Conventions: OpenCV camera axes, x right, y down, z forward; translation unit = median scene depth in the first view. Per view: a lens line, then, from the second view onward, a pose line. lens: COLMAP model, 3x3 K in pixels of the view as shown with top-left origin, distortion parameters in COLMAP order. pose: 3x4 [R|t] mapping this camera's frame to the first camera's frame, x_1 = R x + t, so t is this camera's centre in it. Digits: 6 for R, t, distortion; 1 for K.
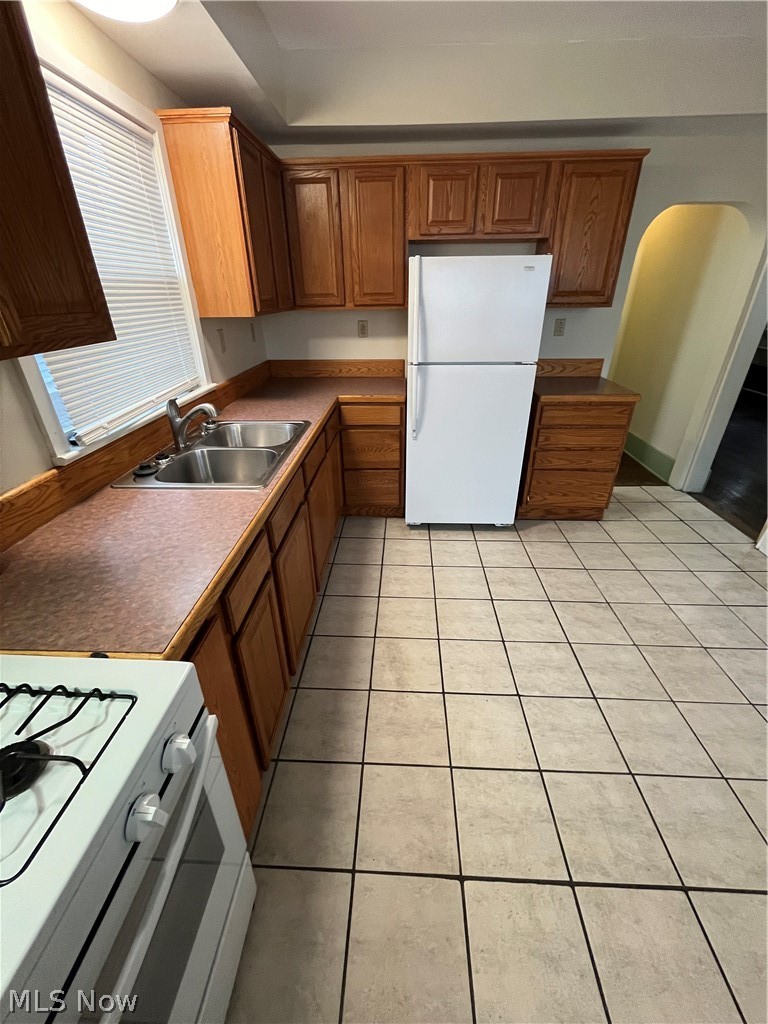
lens RADIAL K [[413.9, 0, 387.6], [0, 413.9, 515.3], [0, 0, 1]] dist [-0.007401, 0.000401]
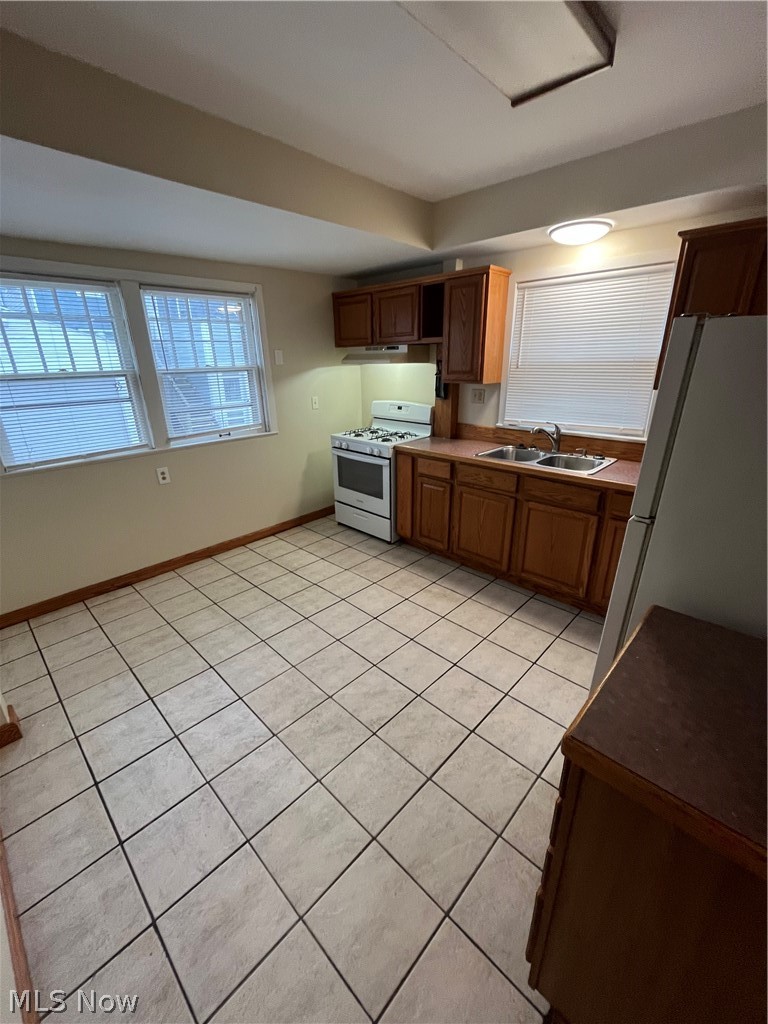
lens RADIAL K [[413.9, 0, 385.2], [0, 413.9, 514.2], [0, 0, 1]] dist [-0.007401, 0.000401]
pose [[-0.658598, 0.285452, -0.696251, 1.052761], [-0.337595, 0.714833, 0.612408, -0.676920], [0.672516, 0.638381, -0.374421, 1.129426]]
